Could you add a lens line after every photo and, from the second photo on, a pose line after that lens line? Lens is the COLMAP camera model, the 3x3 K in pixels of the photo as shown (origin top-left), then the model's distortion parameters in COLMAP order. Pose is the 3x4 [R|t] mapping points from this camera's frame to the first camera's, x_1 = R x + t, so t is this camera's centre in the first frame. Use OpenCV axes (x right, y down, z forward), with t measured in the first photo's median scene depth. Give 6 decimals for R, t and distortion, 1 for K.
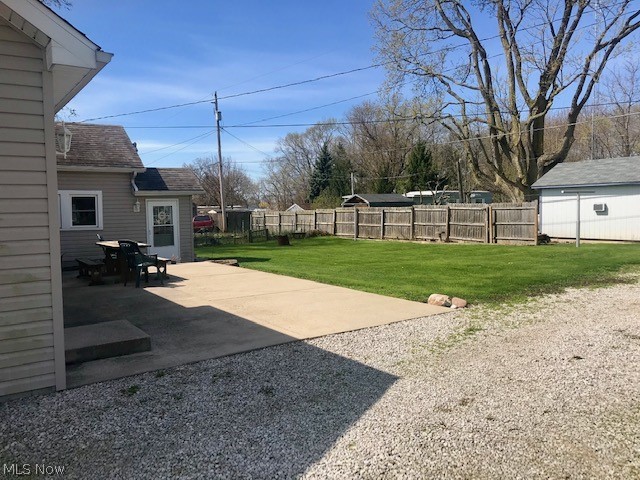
lens RADIAL K [[533.1, 0, 320.0], [0, 533.1, 240.0], [0, 0, 1]] dist [0.019247, 0.001170]
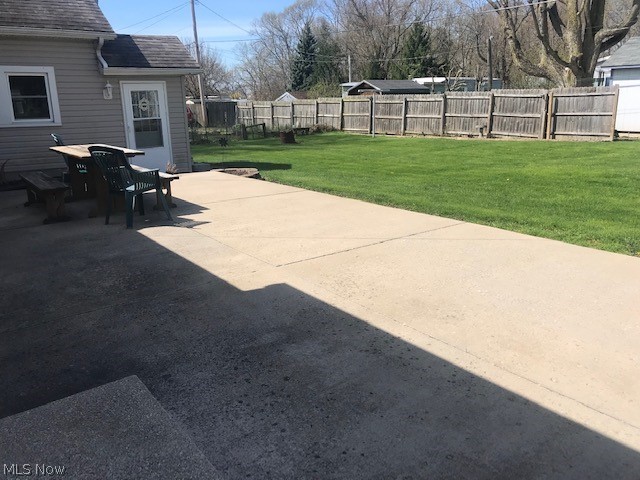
lens RADIAL K [[533.1, 0, 320.0], [0, 533.1, 240.0], [0, 0, 1]] dist [0.019247, 0.001170]
pose [[0.998707, -0.015548, 0.048402, -0.060997], [0.005758, 0.980552, 0.196174, -0.004542], [-0.050511, -0.195642, 0.979374, 0.156042]]
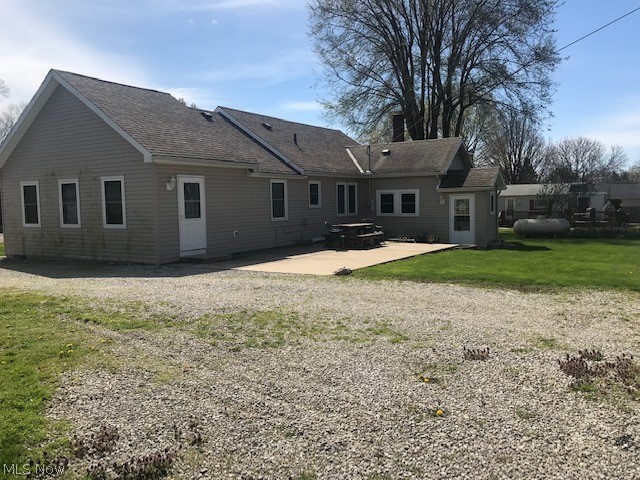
lens RADIAL K [[533.1, 0, 320.0], [0, 533.1, 240.0], [0, 0, 1]] dist [0.019247, 0.001170]
pose [[0.432060, 0.078889, -0.898388, 0.444216], [-0.052960, 0.996667, 0.062050, -0.017698], [0.900288, 0.020769, 0.434798, 0.079853]]
